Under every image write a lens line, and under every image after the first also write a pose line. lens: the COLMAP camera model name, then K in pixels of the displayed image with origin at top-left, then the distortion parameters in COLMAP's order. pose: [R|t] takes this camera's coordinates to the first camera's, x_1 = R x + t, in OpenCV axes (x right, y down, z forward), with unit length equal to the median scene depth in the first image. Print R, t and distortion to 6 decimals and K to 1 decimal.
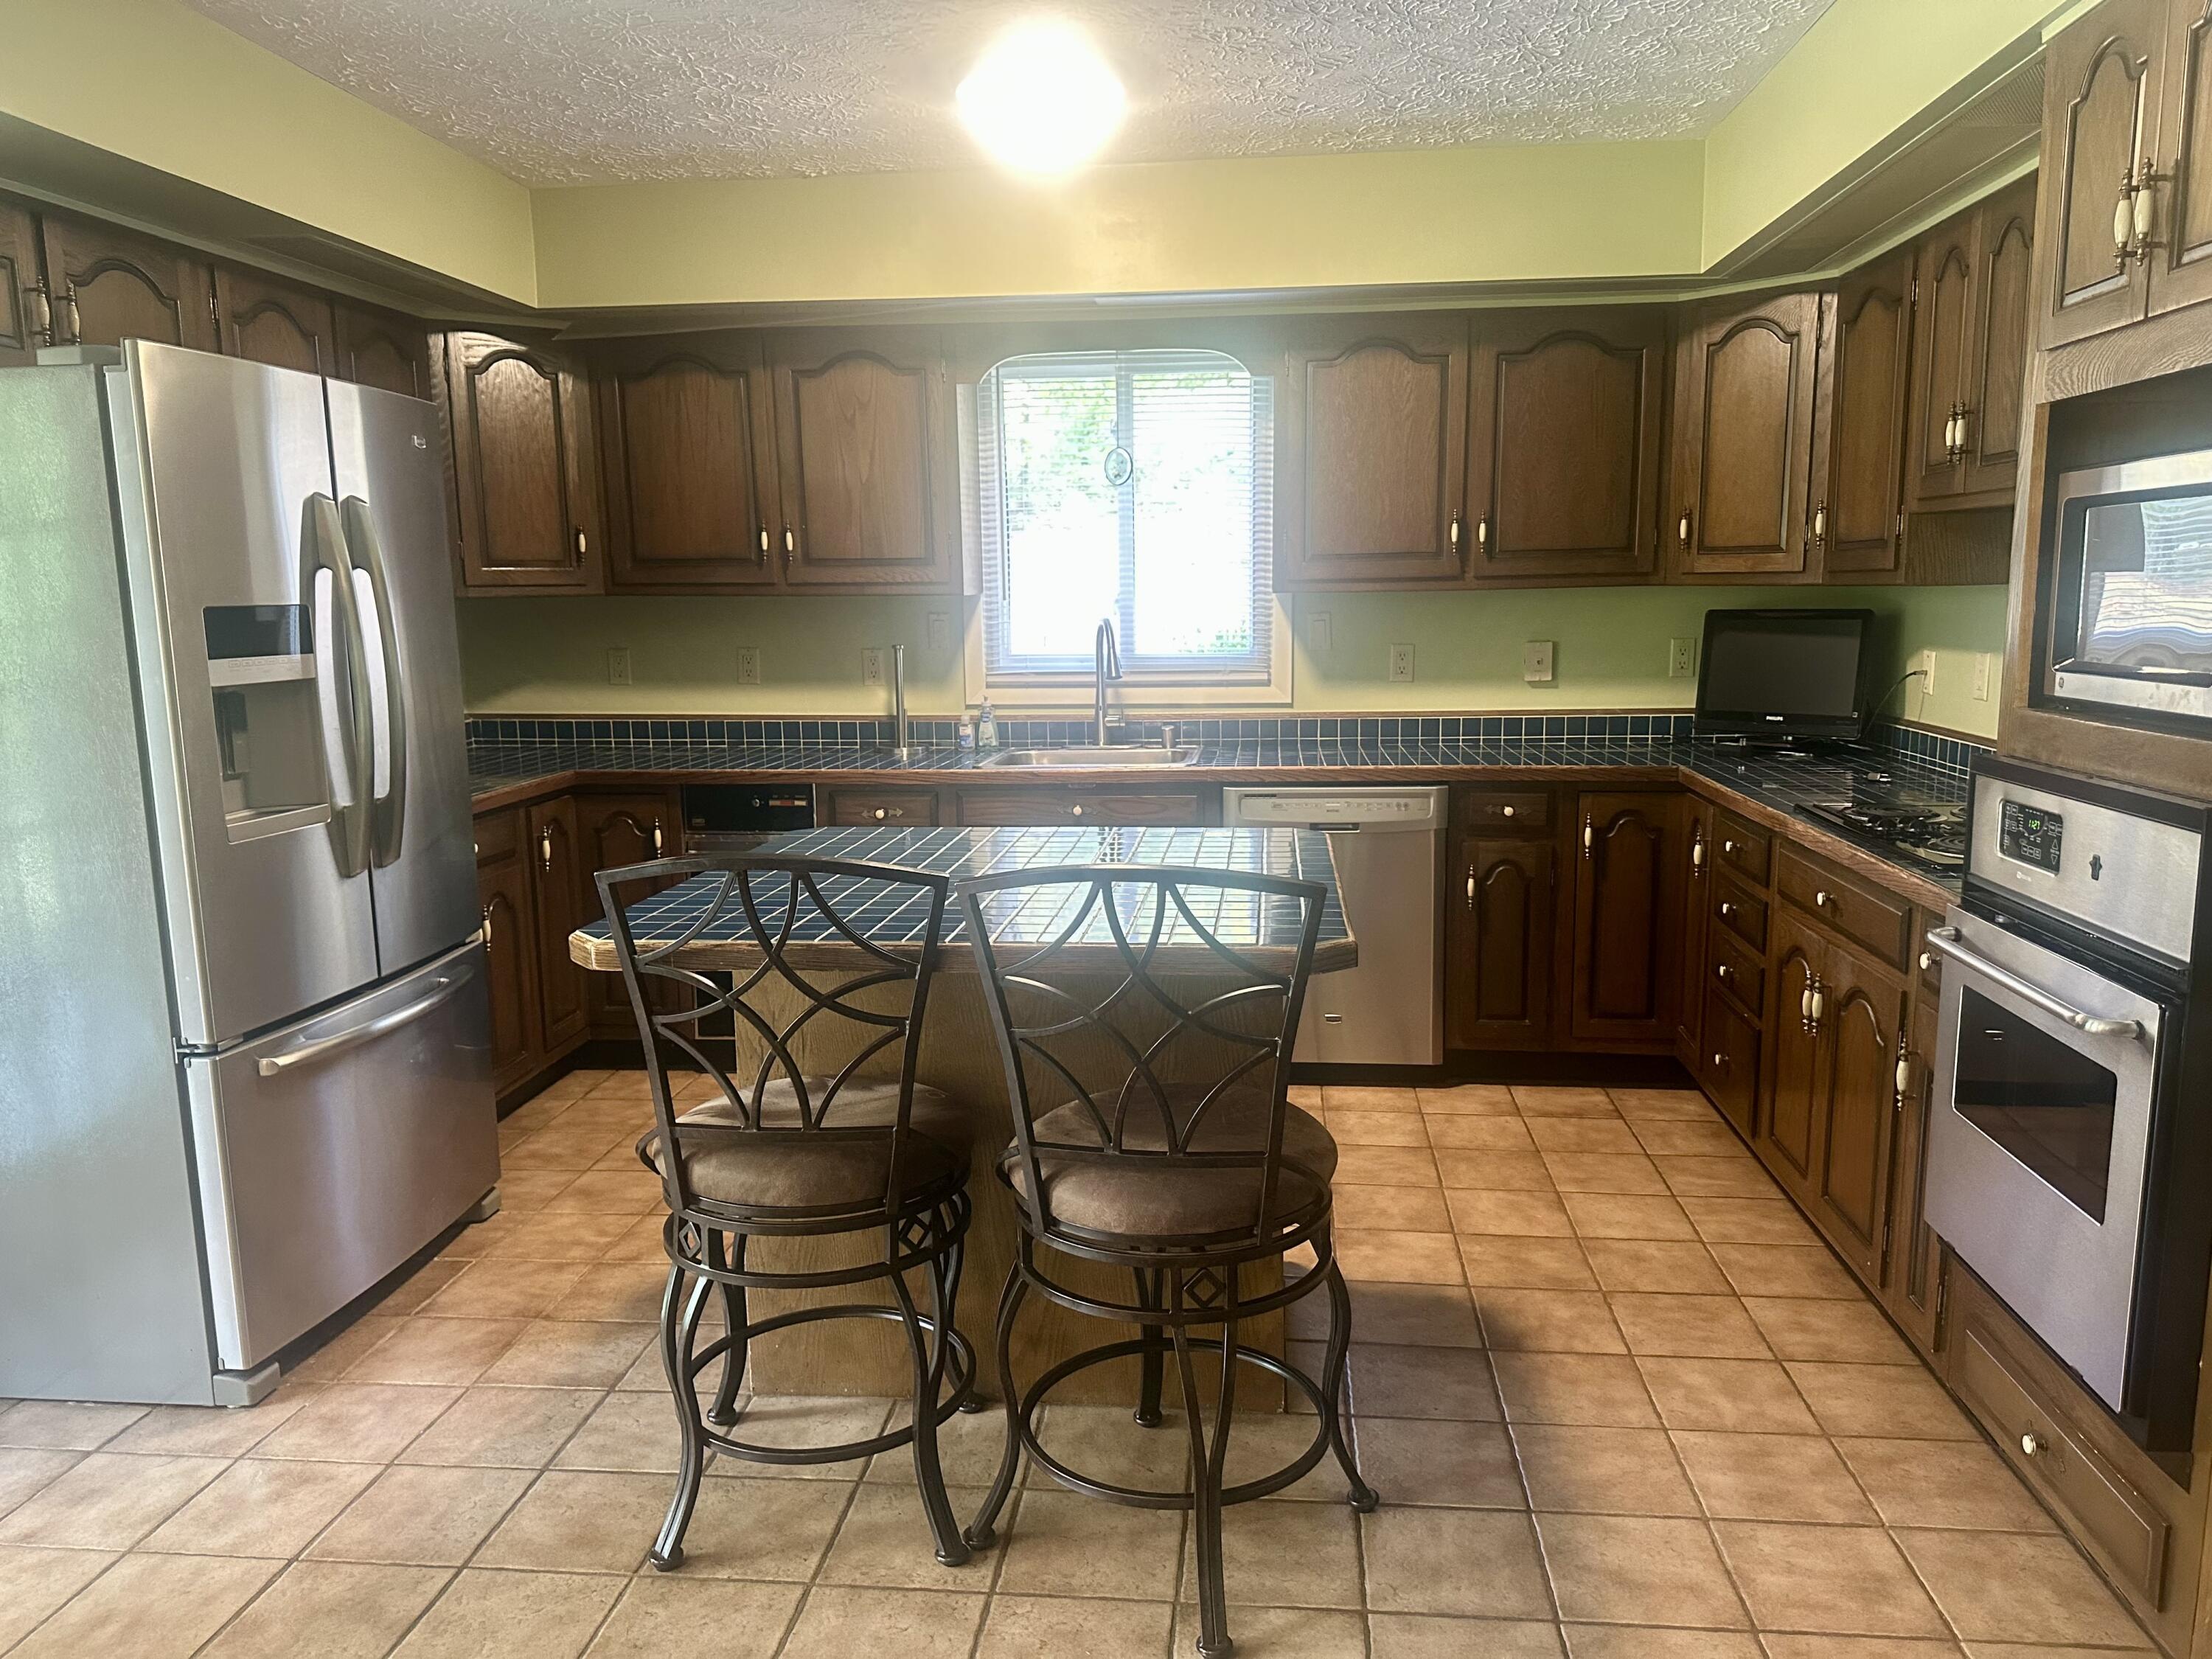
lens RADIAL K [[1637.4, 0, 1107.3], [0, 1637.4, 873.8], [0, 0, 1]] dist [0.166505, -0.379805]
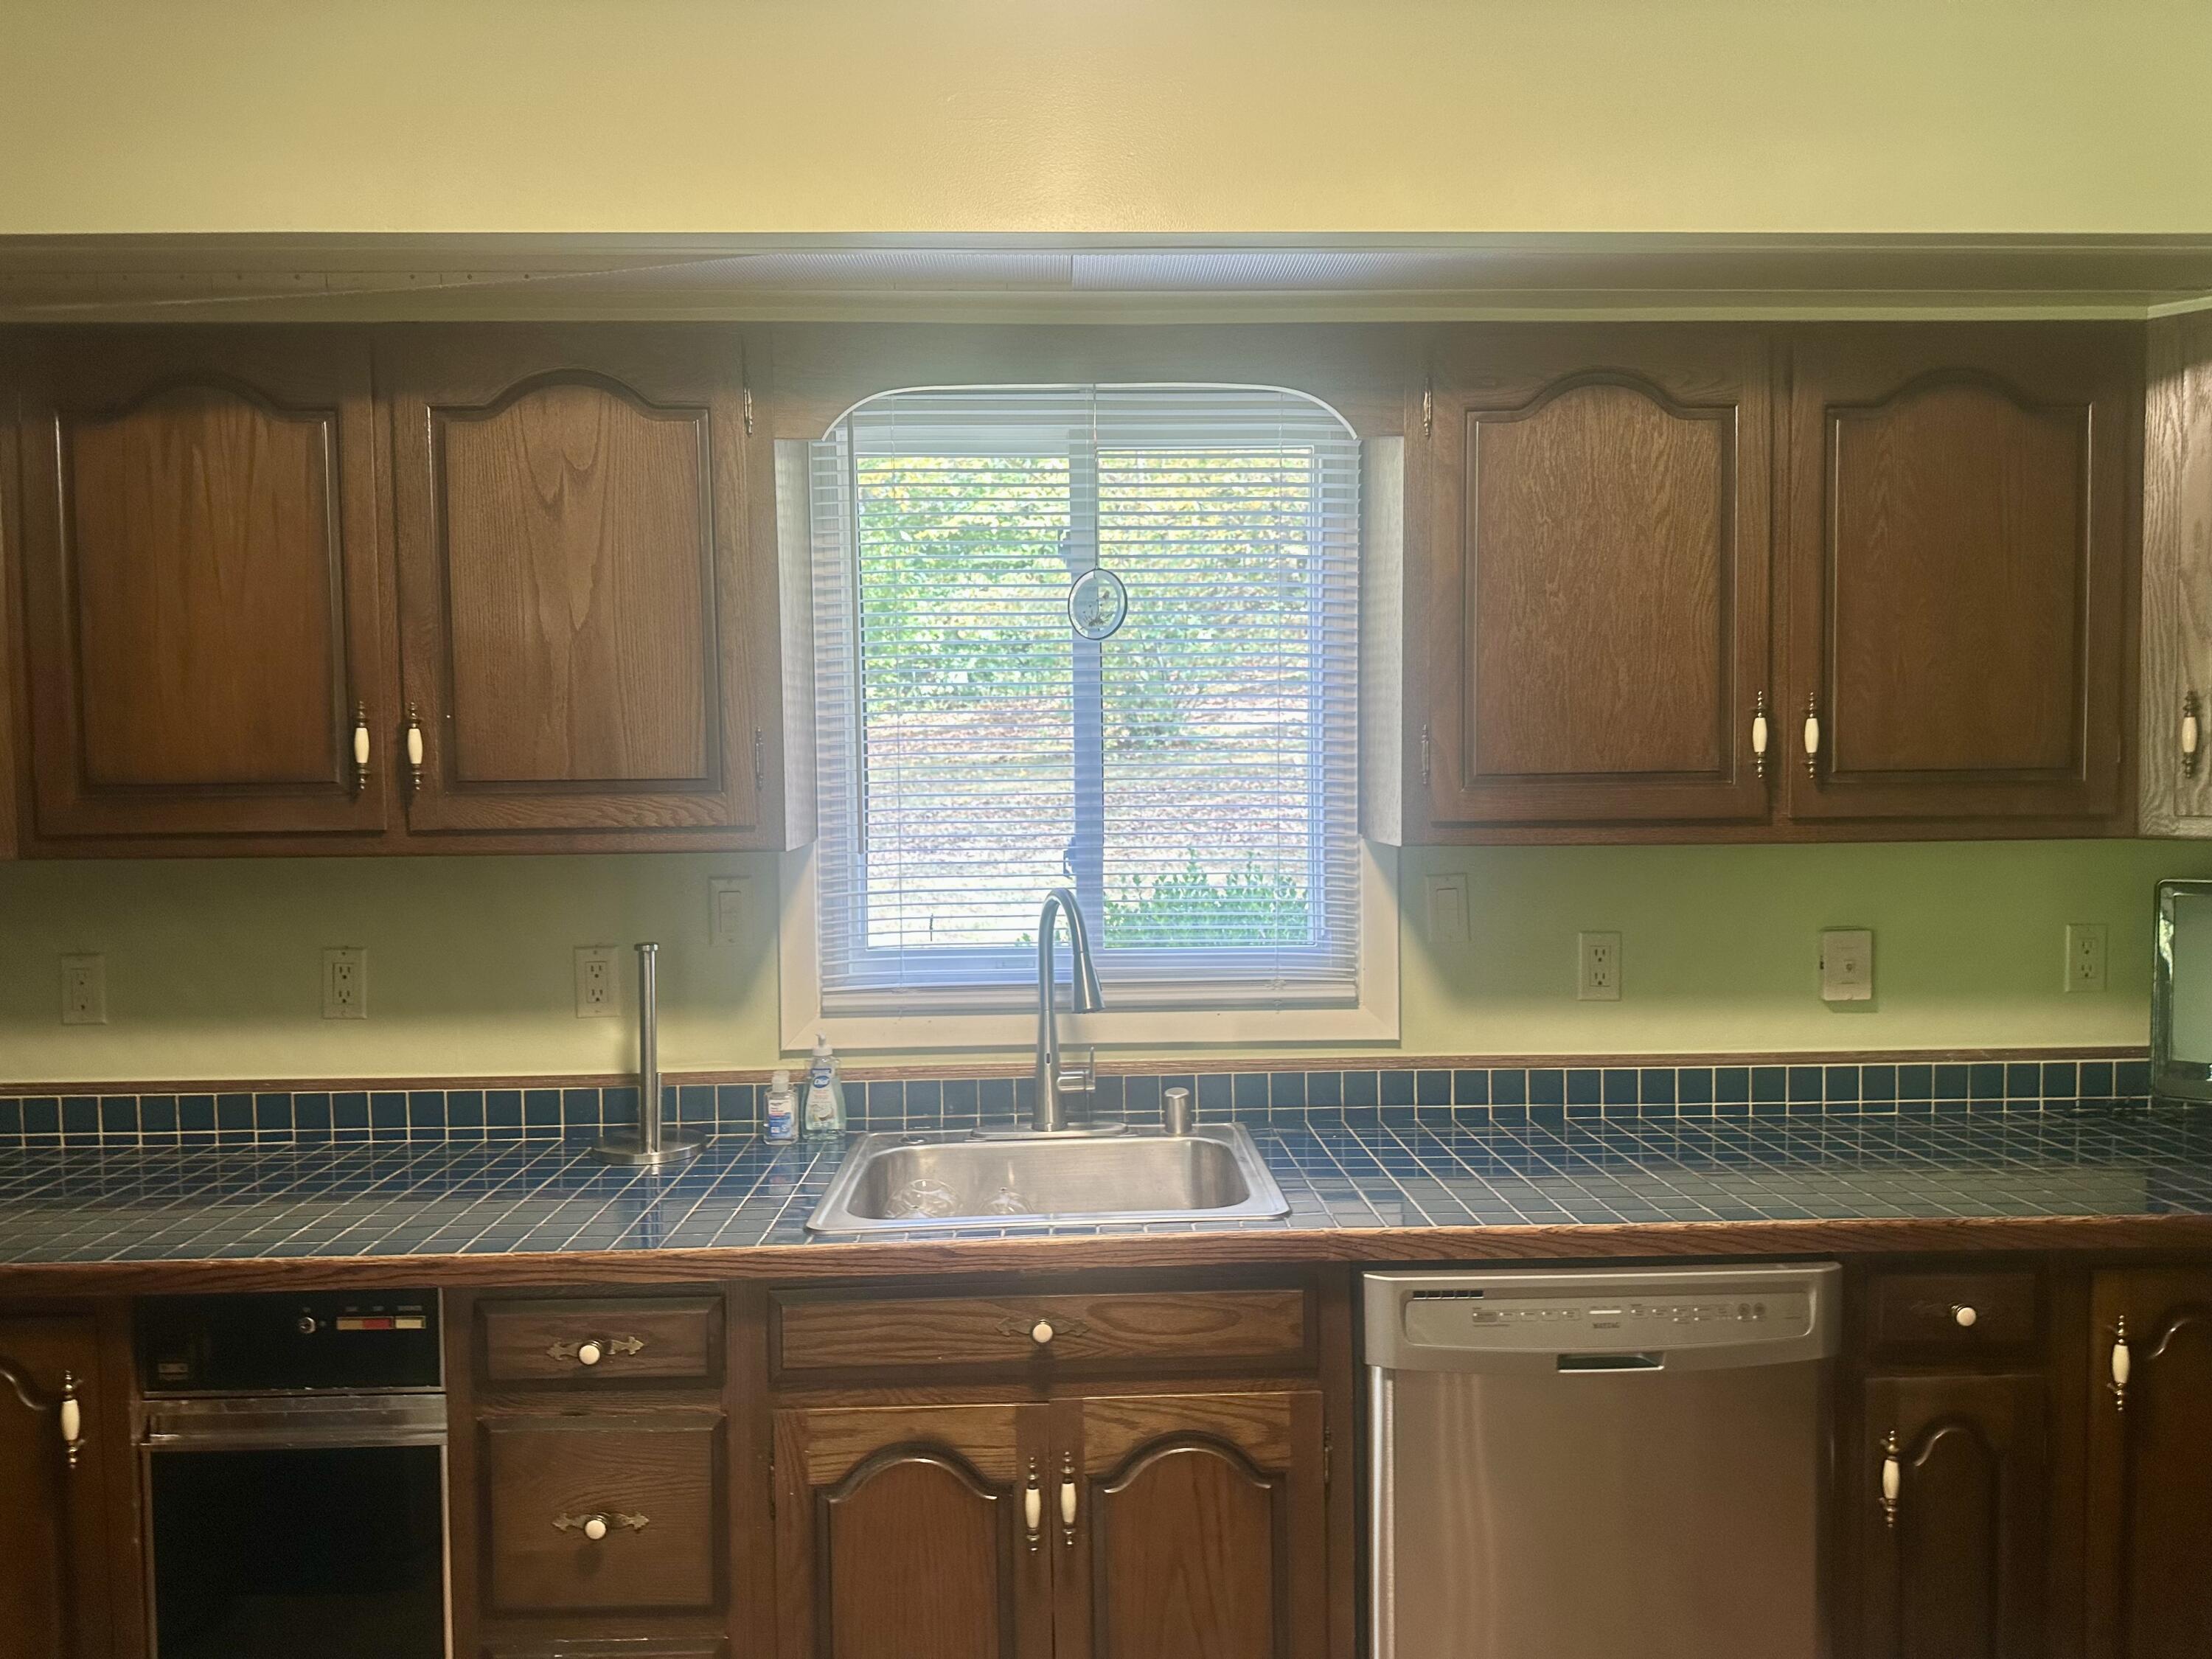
lens RADIAL K [[1666.5, 0, 1106.0], [0, 1666.5, 829.5], [0, 0, 1]] dist [0.178508, -0.393810]
pose [[0.991840, -0.003327, 0.127443, -0.057380], [0.021062, 0.990199, -0.138069, -0.107127], [-0.125734, 0.139626, 0.982189, 0.505311]]
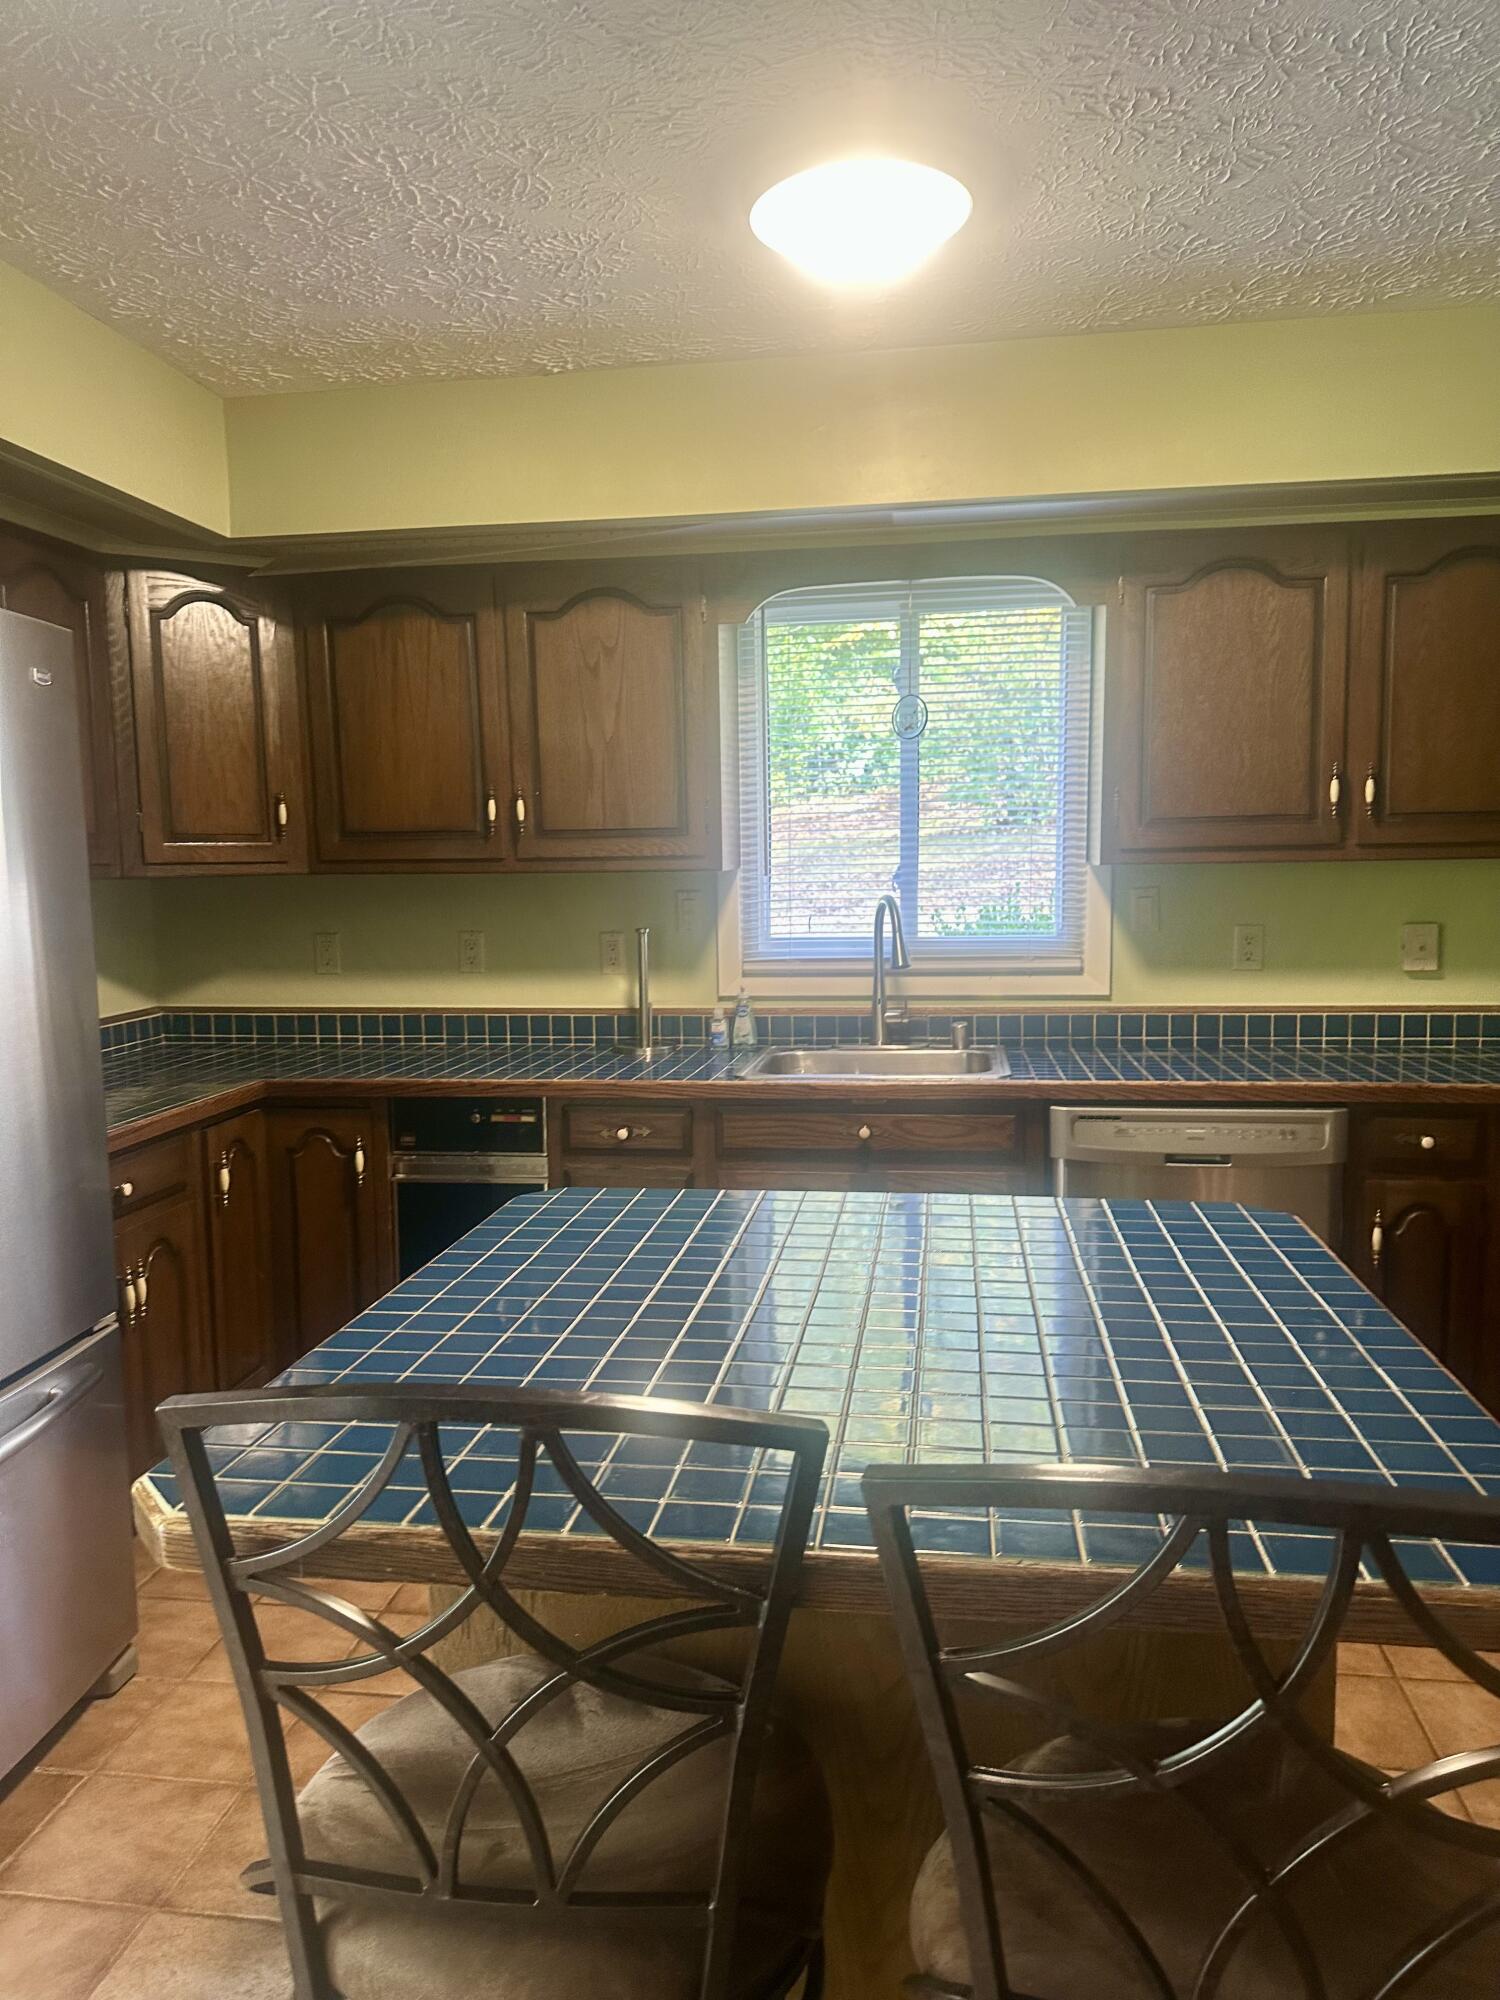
lens RADIAL K [[1506.8, 0, 704.1], [0, 1506.8, 1035.7], [0, 0, 1]] dist [0.178508, -0.393810]
pose [[0.997914, 0.003334, -0.064470, -0.047366], [-0.006958, 0.998402, -0.056072, -0.042078], [0.064180, 0.056404, 0.996343, 0.236775]]
